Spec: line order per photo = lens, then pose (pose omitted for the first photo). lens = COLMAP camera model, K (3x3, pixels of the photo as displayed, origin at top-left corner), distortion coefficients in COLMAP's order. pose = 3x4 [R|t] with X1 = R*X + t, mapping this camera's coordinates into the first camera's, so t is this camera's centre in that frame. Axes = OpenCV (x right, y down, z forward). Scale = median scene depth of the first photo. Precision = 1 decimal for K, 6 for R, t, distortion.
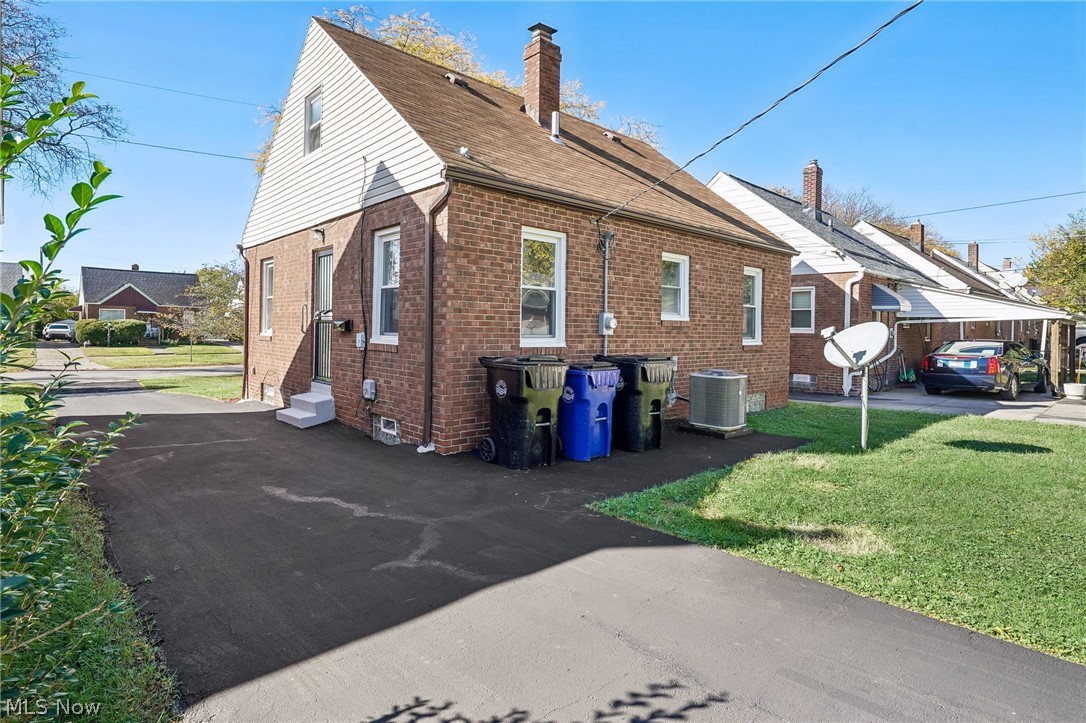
lens RADIAL K [[561.0, 0, 537.5], [0, 561.0, 332.1], [0, 0, 1]] dist [0.016486, 0.000718]
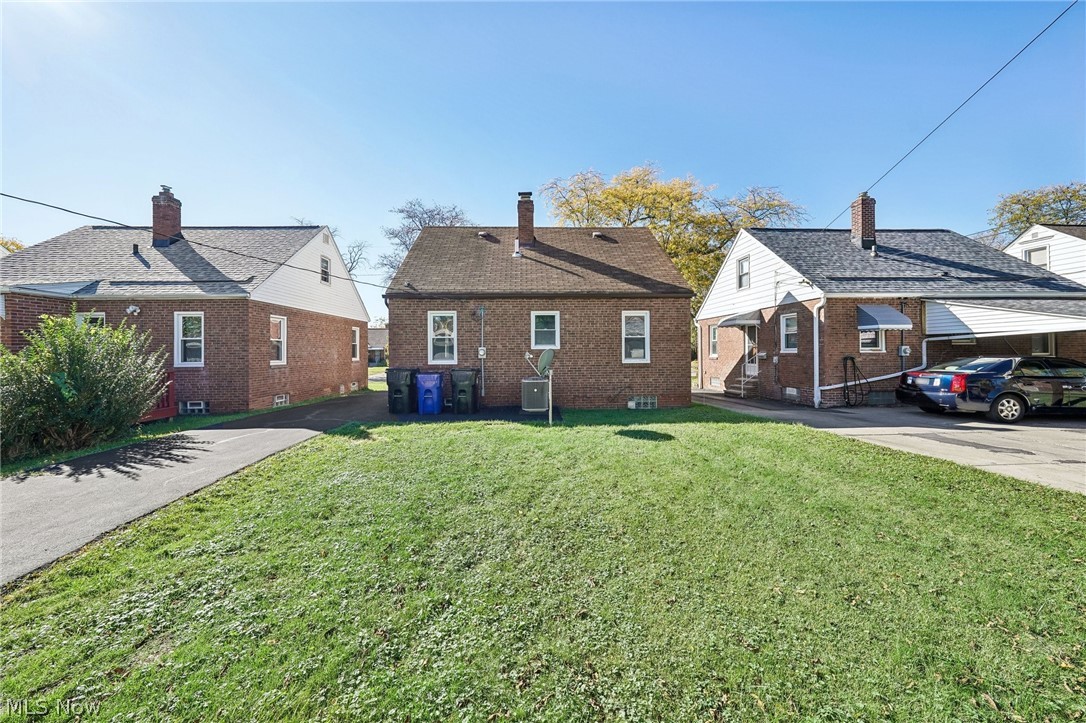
lens RADIAL K [[374.8, 0, 541.0], [0, 374.8, 352.7], [0, 0, 1]] dist [0.003406, 0.000219]
pose [[0.763755, -0.024347, -0.645047, 0.831193], [0.016973, 0.999700, -0.017637, 0.009083], [0.645283, 0.002522, 0.763939, 0.087381]]
